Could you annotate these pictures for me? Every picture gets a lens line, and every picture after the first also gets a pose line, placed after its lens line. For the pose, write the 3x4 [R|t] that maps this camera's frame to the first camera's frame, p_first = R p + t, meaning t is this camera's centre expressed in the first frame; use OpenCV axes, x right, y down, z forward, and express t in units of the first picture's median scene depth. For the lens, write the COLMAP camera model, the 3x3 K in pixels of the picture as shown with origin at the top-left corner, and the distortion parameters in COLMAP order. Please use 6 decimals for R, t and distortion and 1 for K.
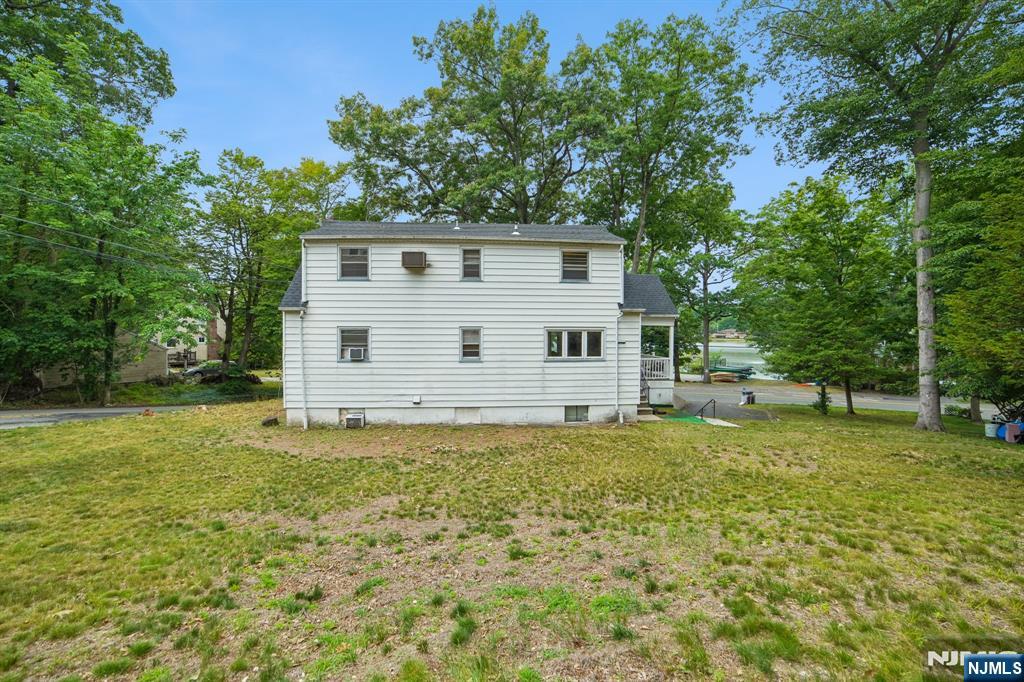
lens RADIAL K [[421.0, 0, 515.0], [0, 421.0, 339.2], [0, 0, 1]] dist [-0.098392, 0.036536]
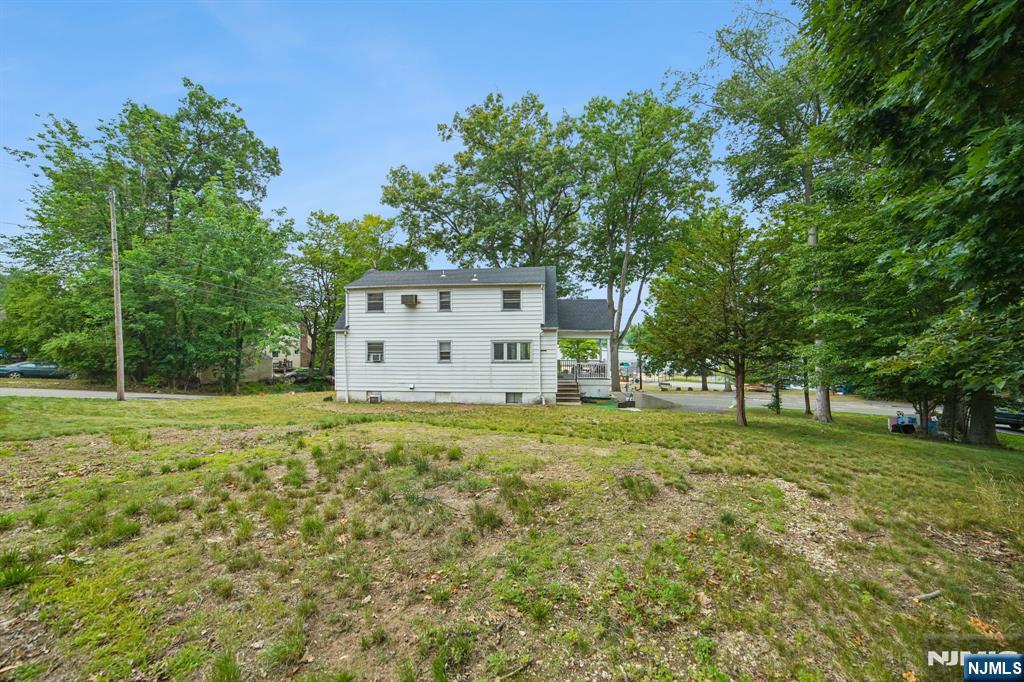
lens RADIAL K [[416.8, 0, 512.0], [0, 416.8, 341.0], [0, 0, 1]] dist [-0.115245, 0.034727]
pose [[0.983925, -0.007649, -0.178419, 0.250710], [0.002564, 0.999584, -0.028717, 0.010481], [0.178565, 0.027798, 0.983535, -0.289663]]
